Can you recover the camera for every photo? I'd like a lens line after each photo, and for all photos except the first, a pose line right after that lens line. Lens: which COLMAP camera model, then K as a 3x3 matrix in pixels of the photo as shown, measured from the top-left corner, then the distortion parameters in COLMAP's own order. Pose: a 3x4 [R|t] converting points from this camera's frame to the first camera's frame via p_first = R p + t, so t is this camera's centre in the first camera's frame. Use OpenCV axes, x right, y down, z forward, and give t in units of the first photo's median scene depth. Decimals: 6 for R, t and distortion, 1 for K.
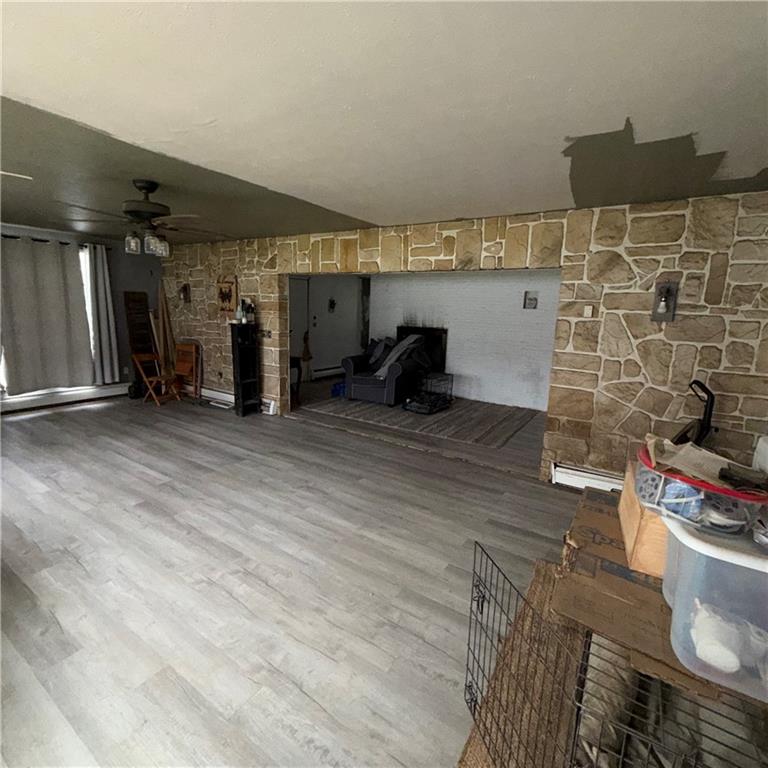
lens RADIAL K [[406.9, 0, 384.3], [0, 406.9, 381.7], [0, 0, 1]] dist [0.000359, -0.000260]
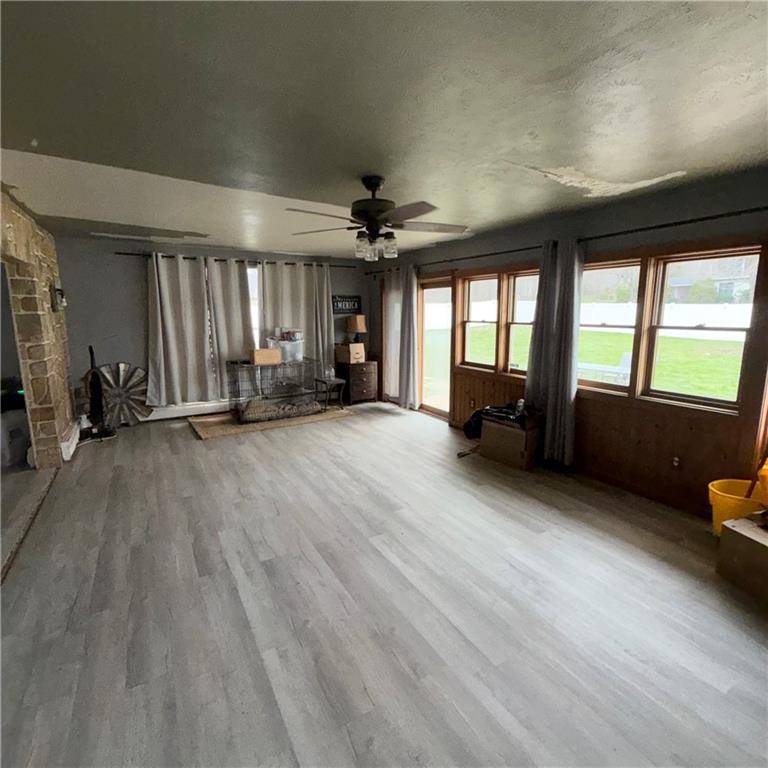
lens RADIAL K [[406.9, 0, 384.7], [0, 406.9, 381.2], [0, 0, 1]] dist [0.000359, -0.000260]
pose [[-0.899369, -0.107769, 0.423700, -0.818205], [0.052229, 0.935716, 0.348867, -0.299014], [-0.434060, 0.335890, -0.835925, 1.486915]]
